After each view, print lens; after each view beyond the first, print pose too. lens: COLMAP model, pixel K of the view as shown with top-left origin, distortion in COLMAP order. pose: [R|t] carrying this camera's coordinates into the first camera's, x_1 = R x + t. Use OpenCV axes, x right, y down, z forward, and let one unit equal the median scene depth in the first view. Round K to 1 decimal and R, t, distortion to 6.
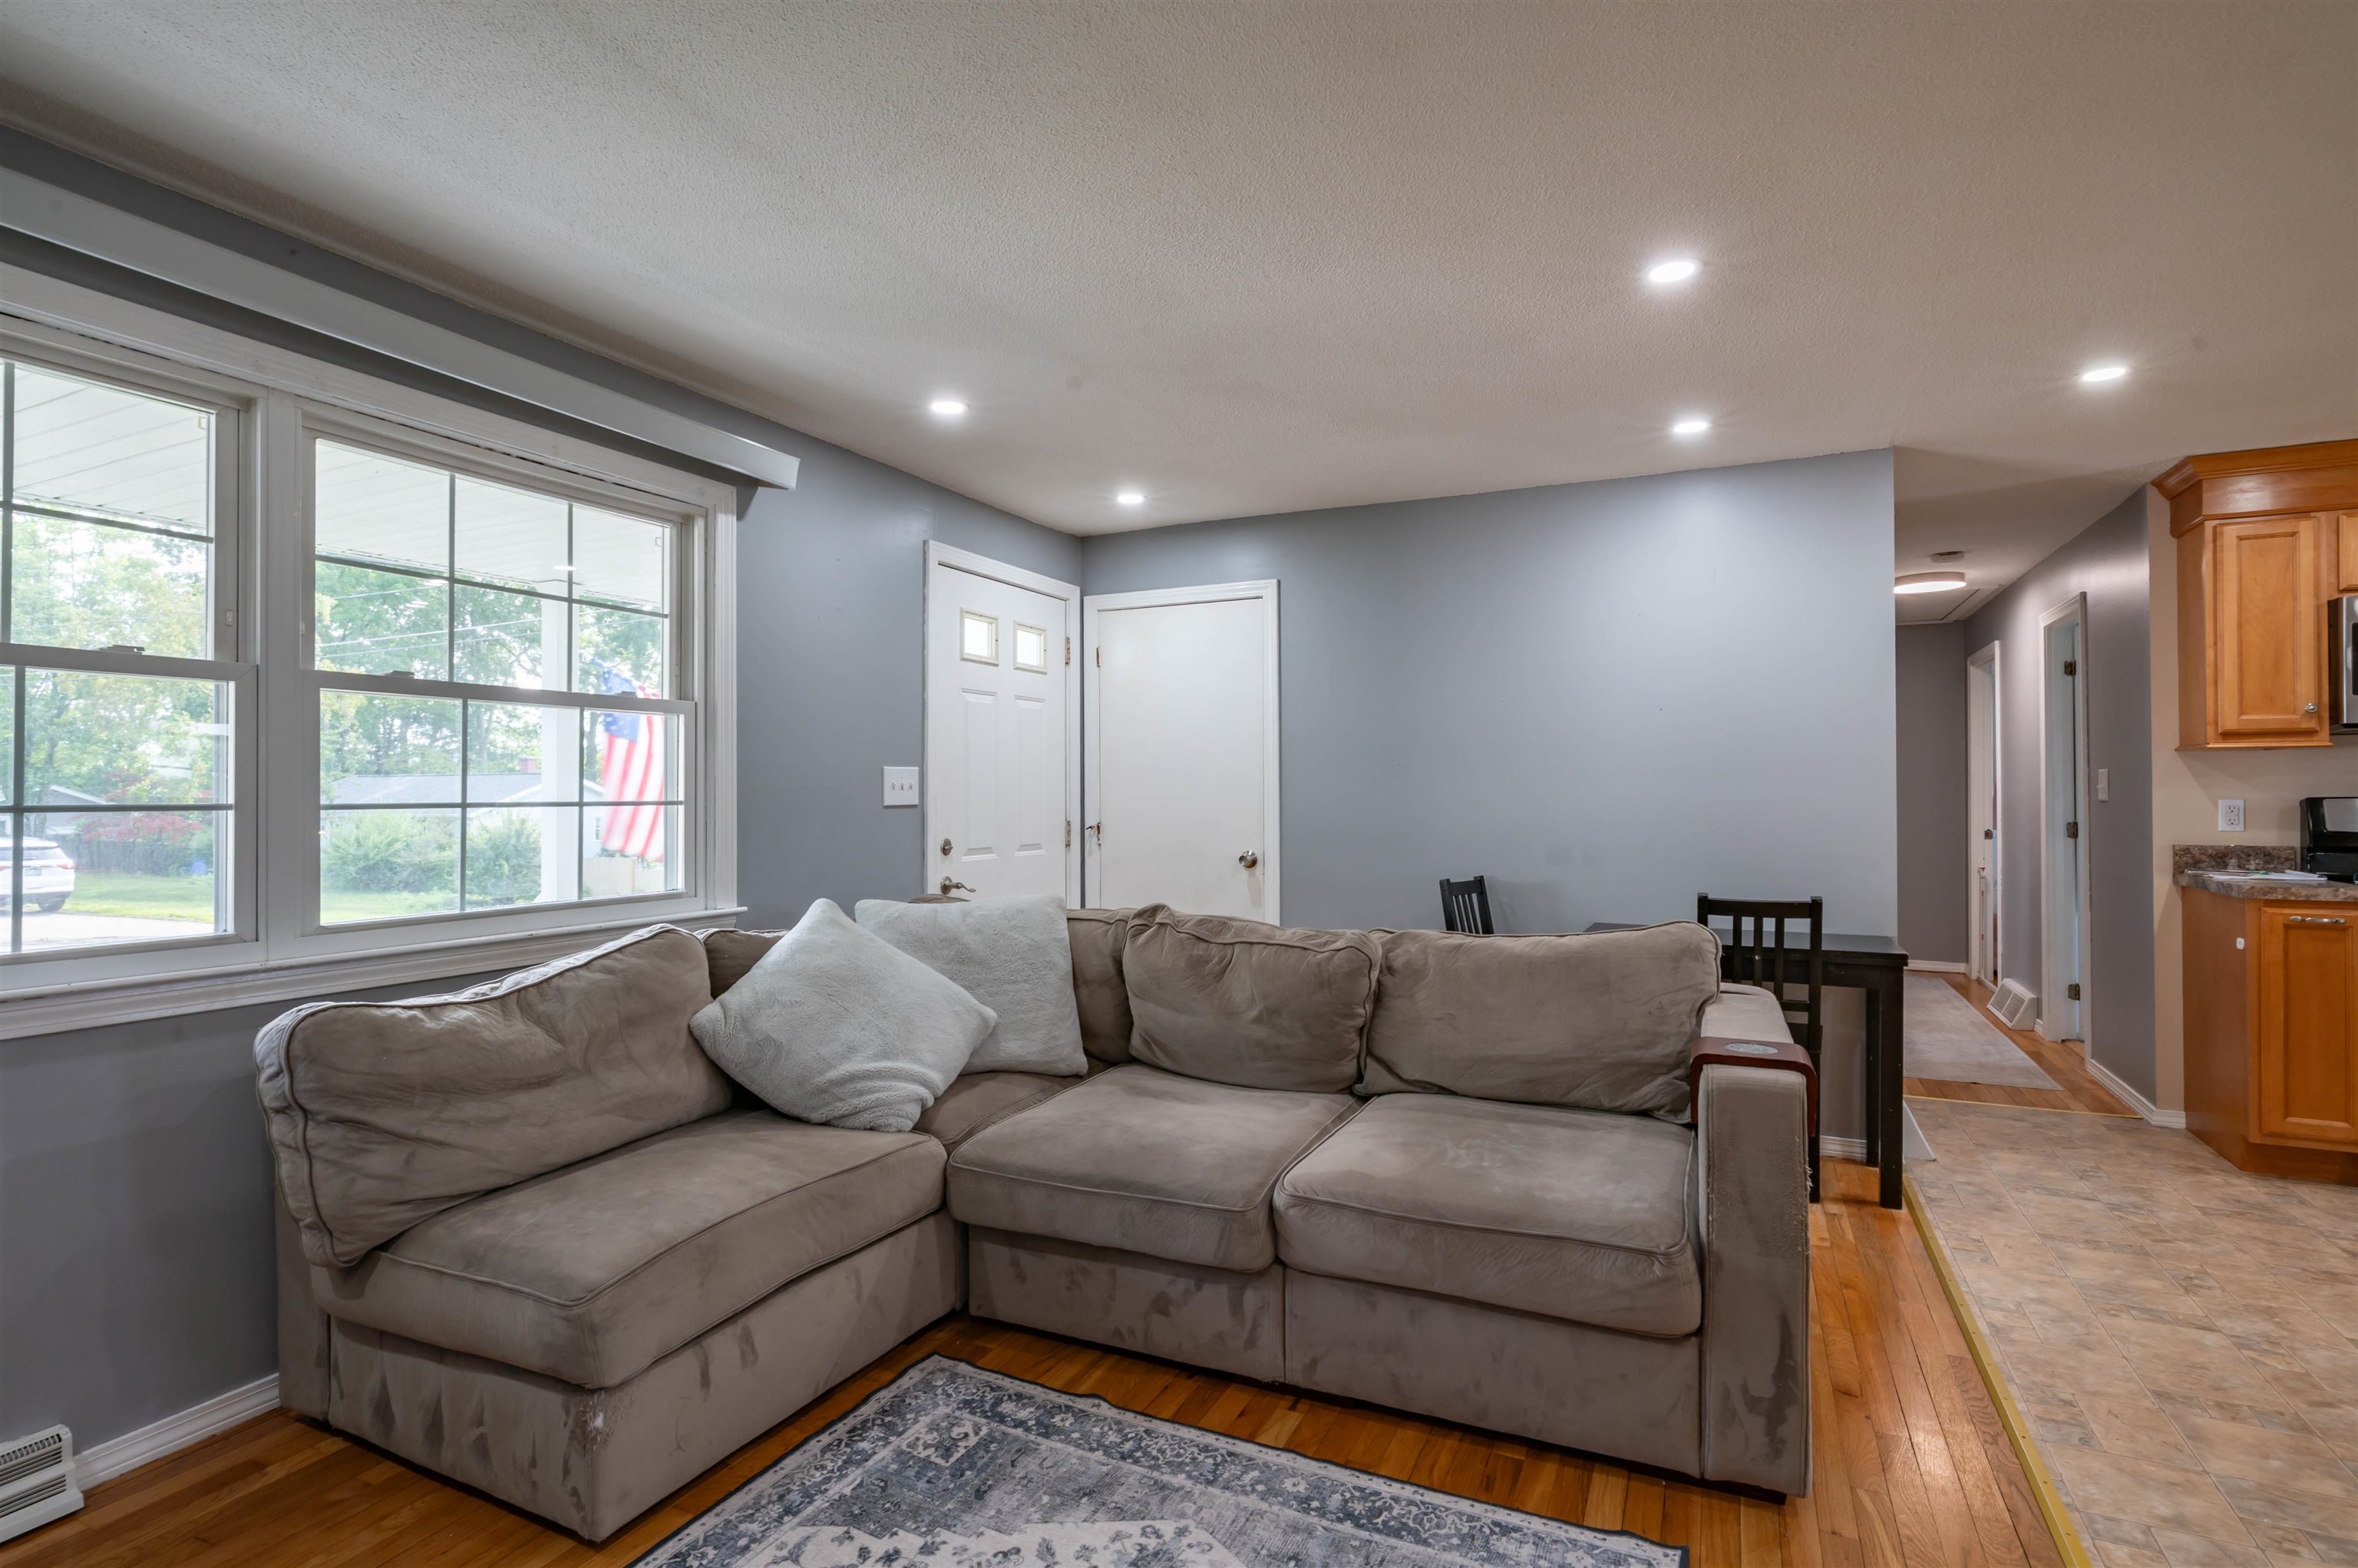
lens RADIAL K [[1147.5, 0, 1166.7], [0, 1147.5, 787.7], [0, 0, 1]] dist [-0.000803, 0.000622]
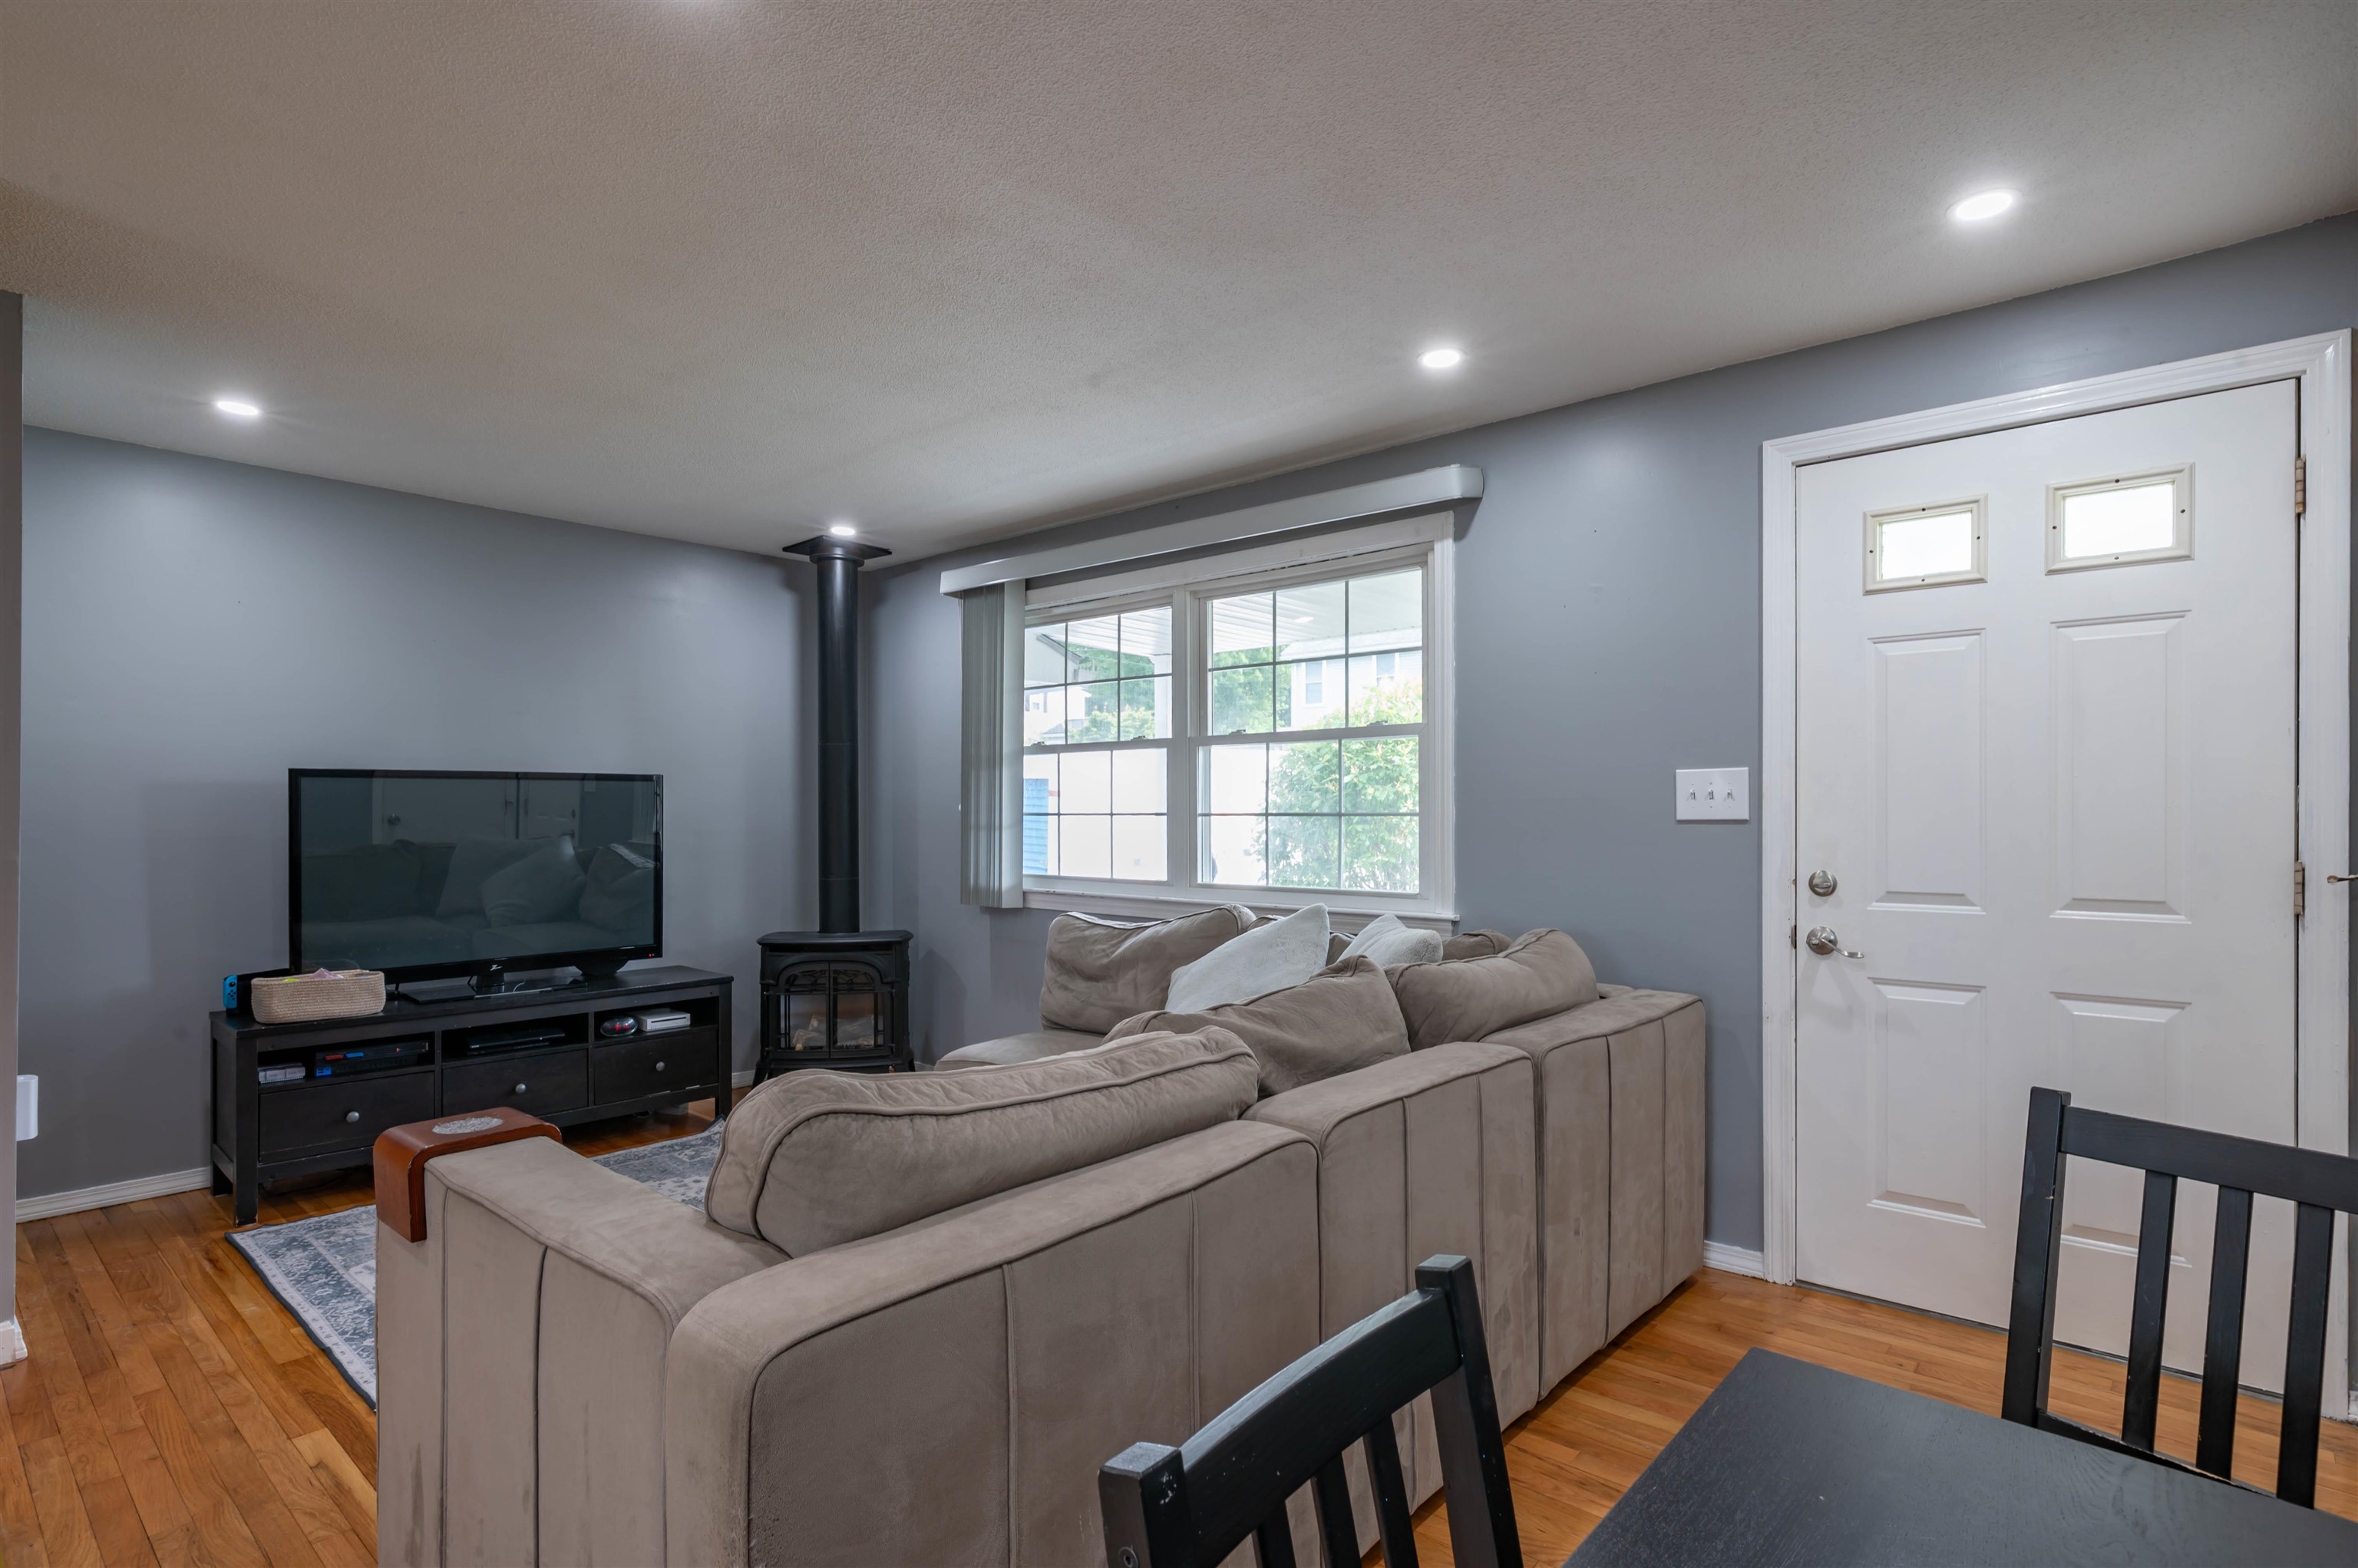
lens RADIAL K [[1176.3, 0, 1176.1], [0, 1176.3, 811.8], [0, 0, 1]] dist [-0.000700, 0.000074]
pose [[-0.262551, 0.004531, -0.964908, 0.675331], [0.009689, 0.999951, 0.002059, 0.005891], [0.964870, -0.008808, -0.262582, 0.974303]]
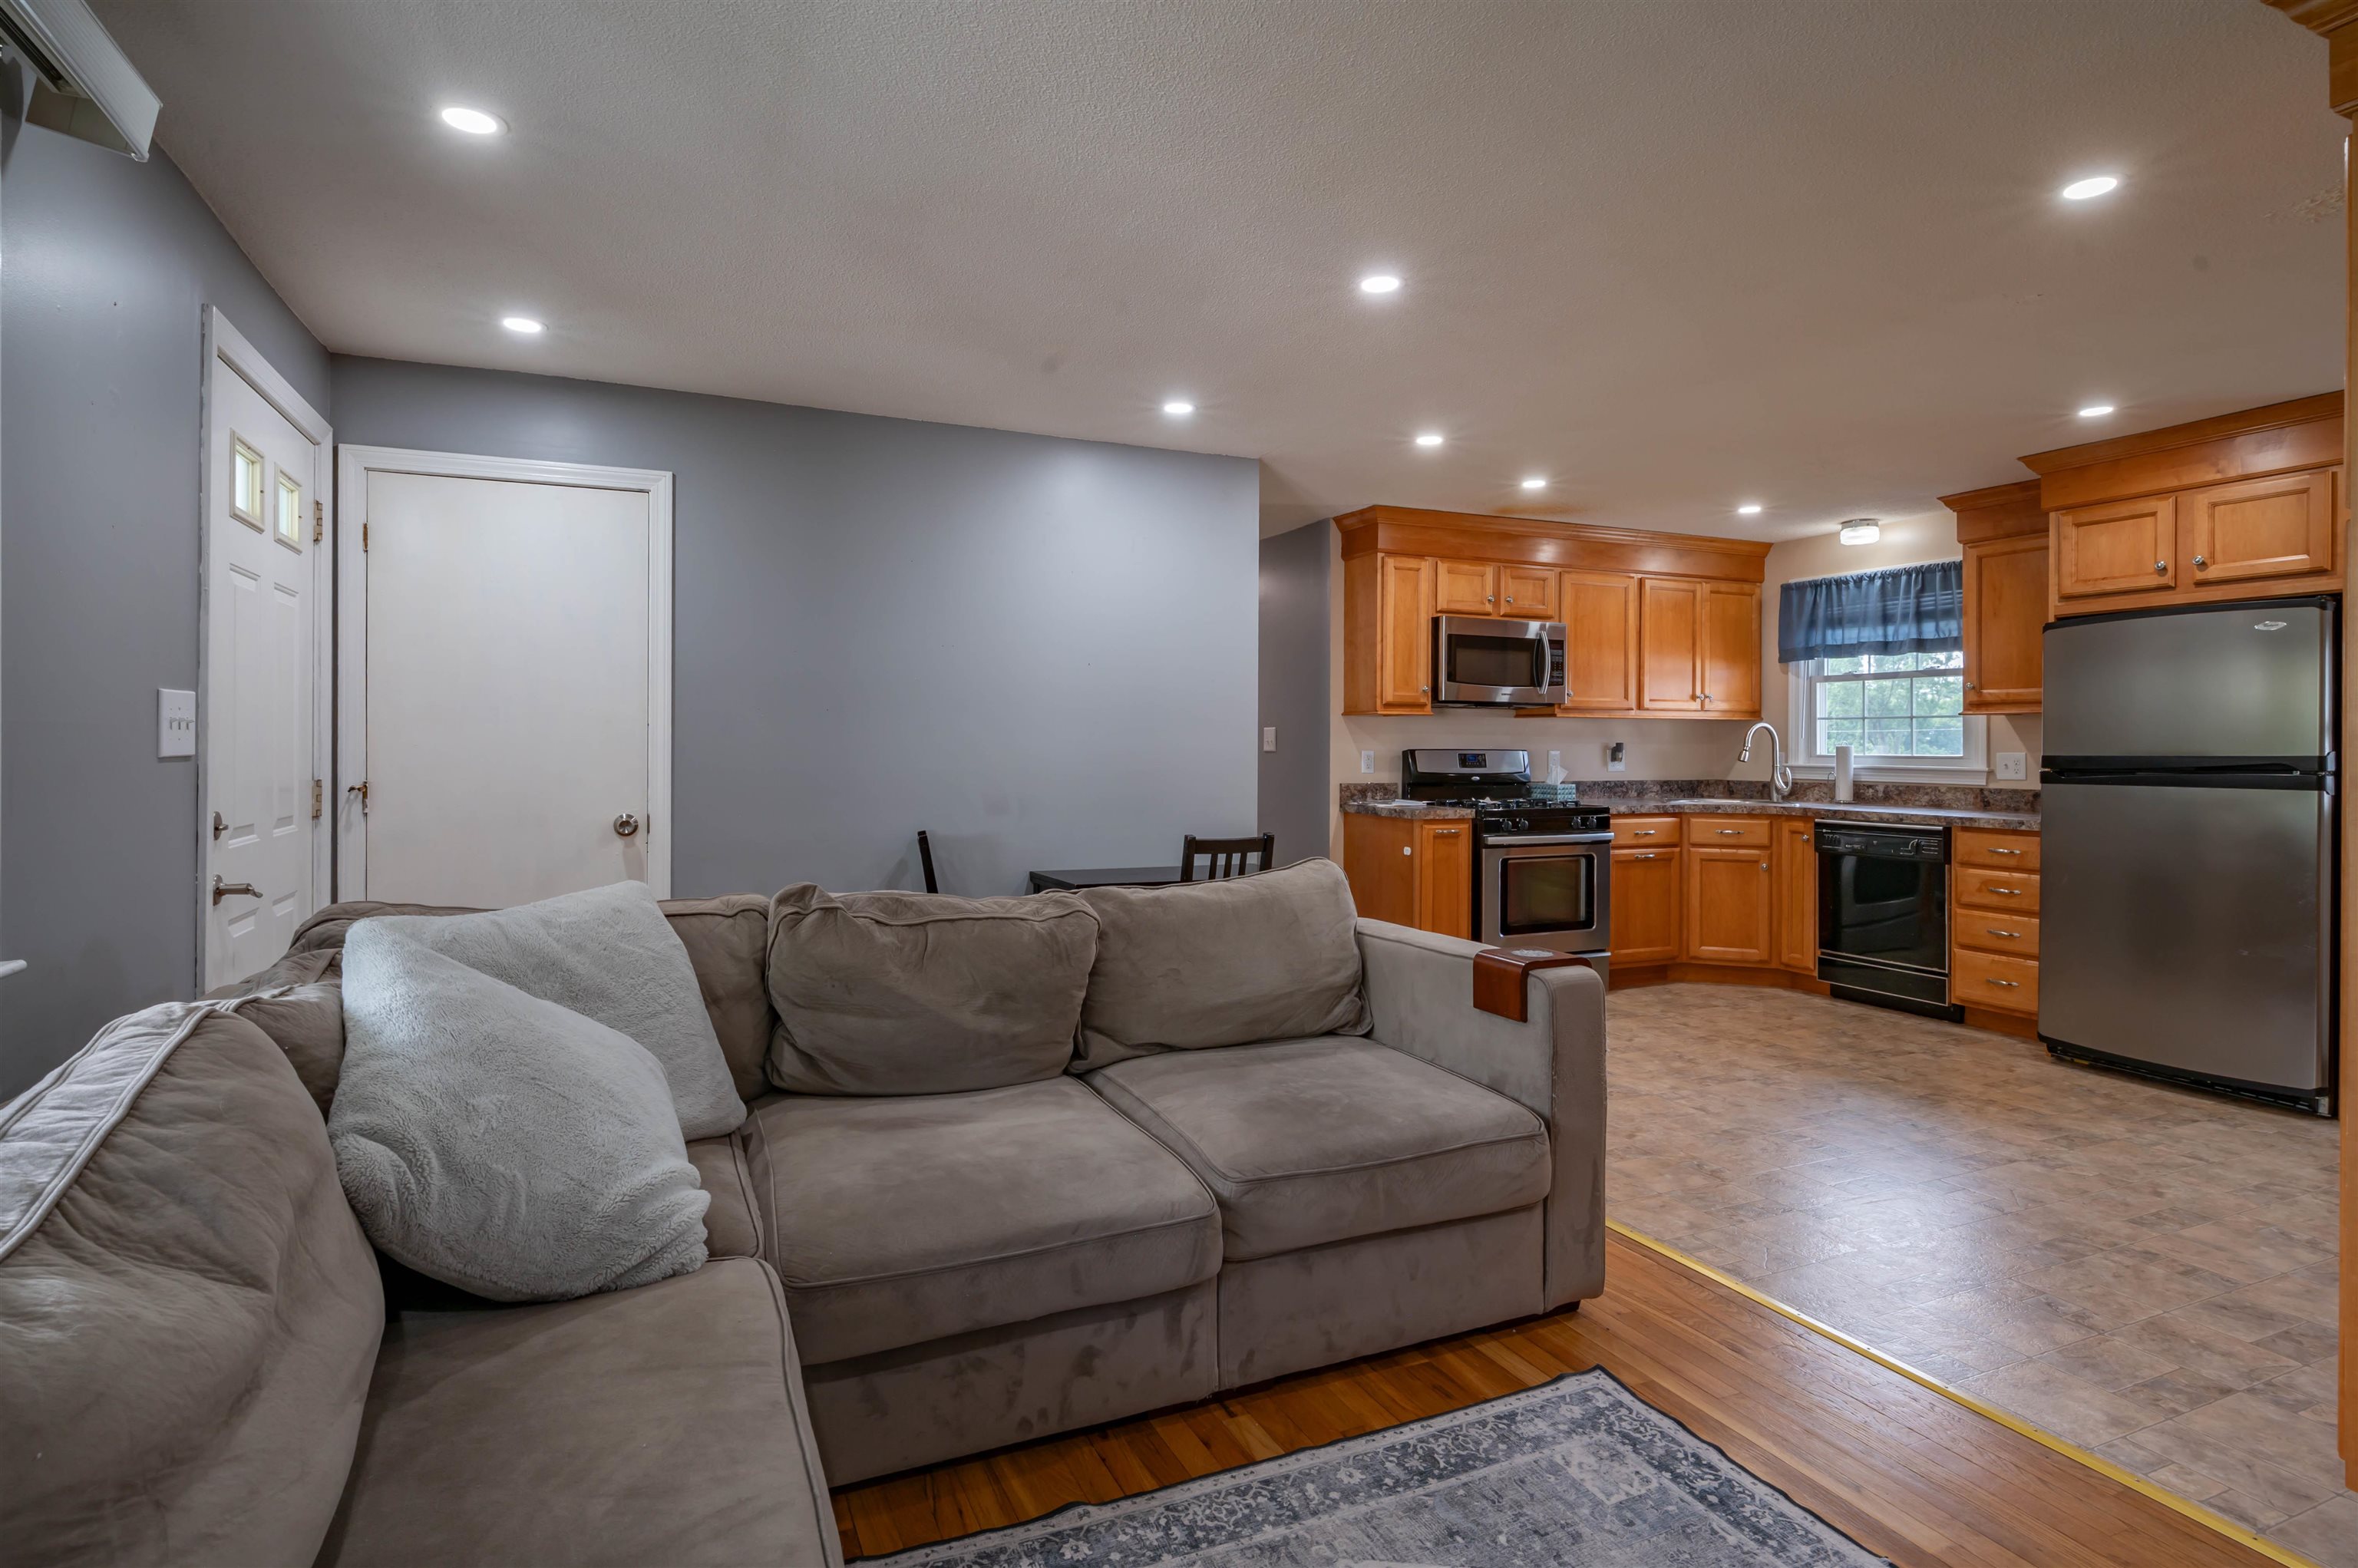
lens RADIAL K [[1198.4, 0, 1120.6], [0, 1198.4, 749.4], [0, 0, 1]] dist [0.000841, 0.001300]
pose [[0.654929, 0.002607, 0.755686, -0.424084], [-0.010732, 0.999925, 0.005852, 0.003463], [-0.755614, -0.011943, 0.654908, 0.281403]]
